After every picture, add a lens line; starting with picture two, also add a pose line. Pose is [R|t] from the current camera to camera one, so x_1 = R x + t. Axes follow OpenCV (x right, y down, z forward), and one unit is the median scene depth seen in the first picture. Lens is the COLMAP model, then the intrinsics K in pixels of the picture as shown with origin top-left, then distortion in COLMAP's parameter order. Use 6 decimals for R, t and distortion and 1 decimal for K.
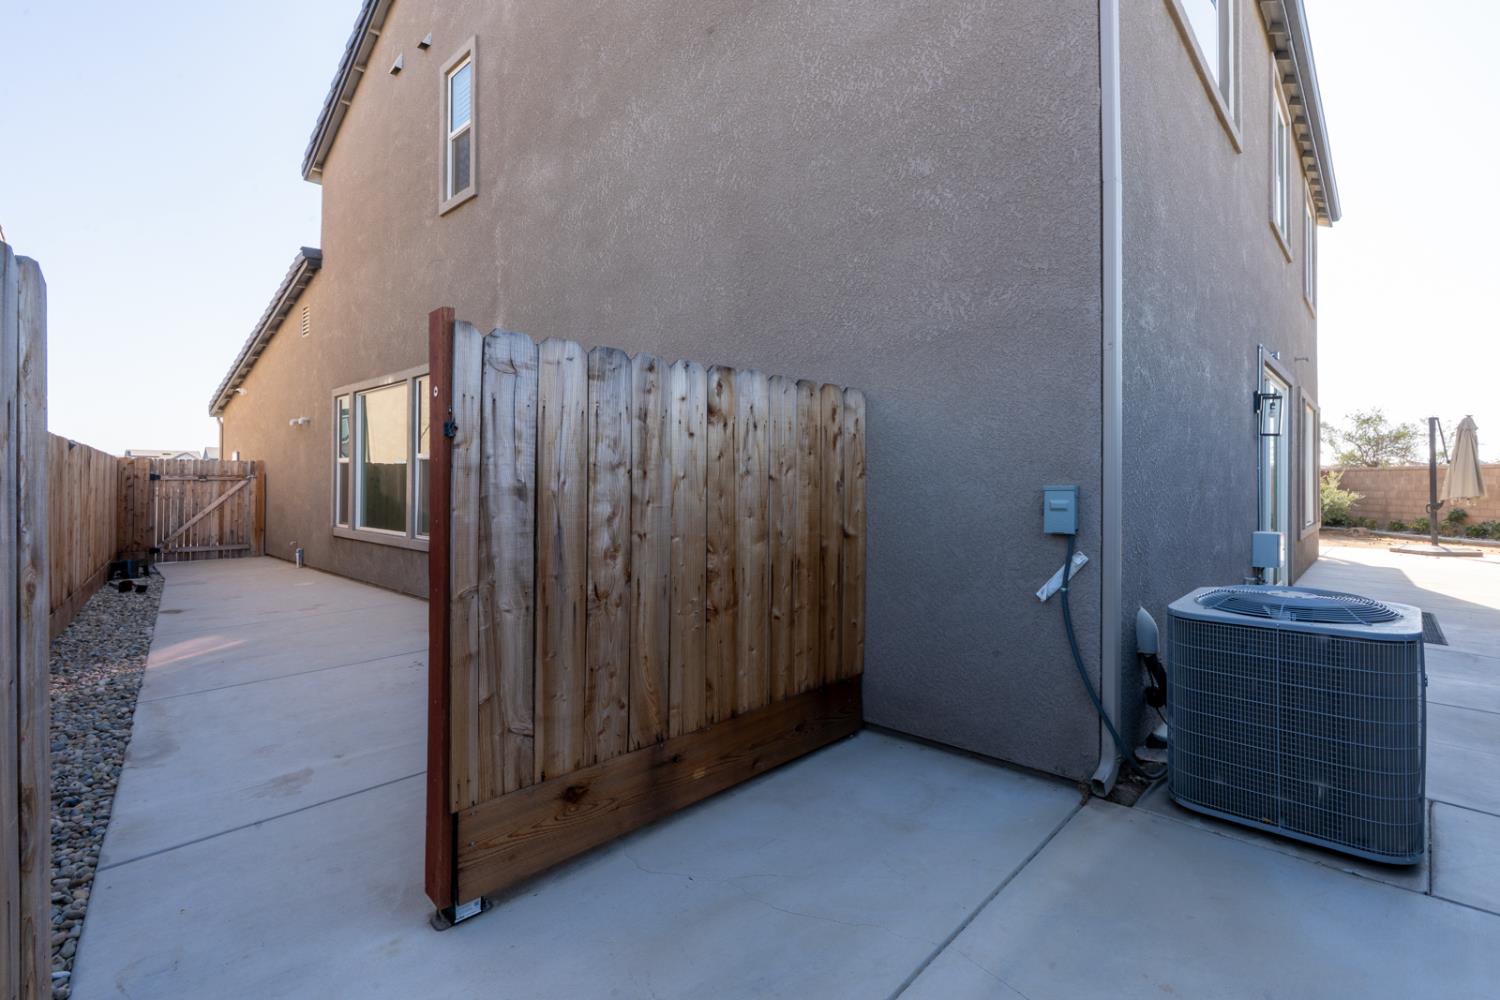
lens RADIAL K [[687.0, 0, 756.3], [0, 687.0, 477.2], [0, 0, 1]] dist [-0.003806, -0.000335]
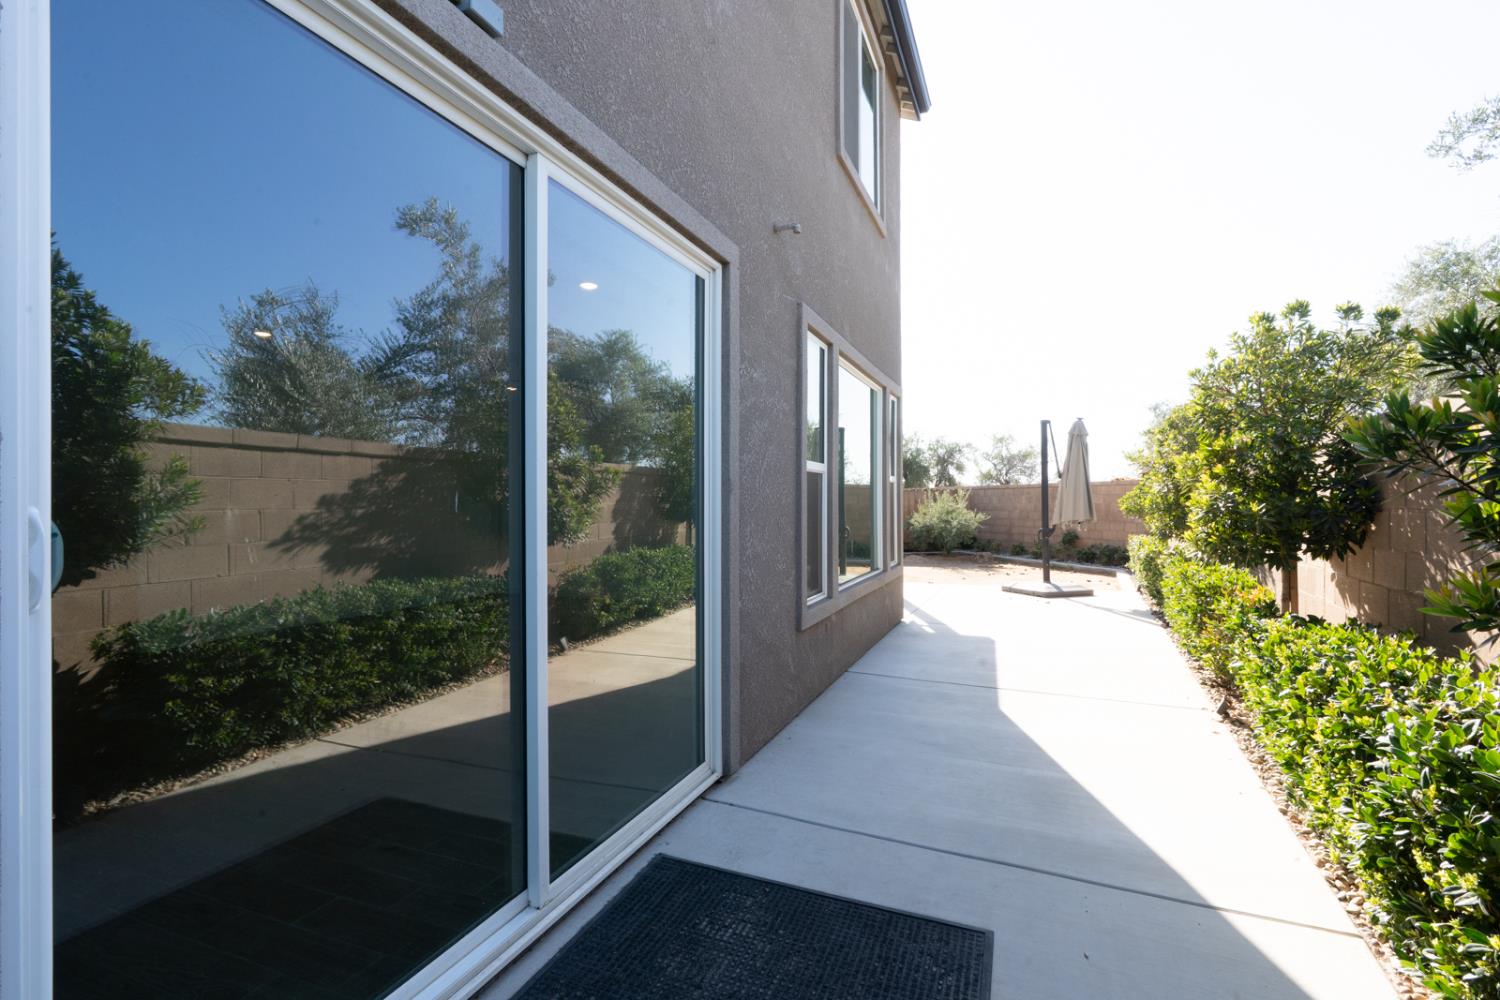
lens RADIAL K [[676.4, 0, 754.2], [0, 676.4, 496.4], [0, 0, 1]] dist [-0.007121, 0.000397]
pose [[0.936806, -0.002690, 0.349839, 0.327877], [0.002993, 0.999995, -0.000325, -0.000104], [-0.349836, 0.001352, 0.936810, 0.315189]]
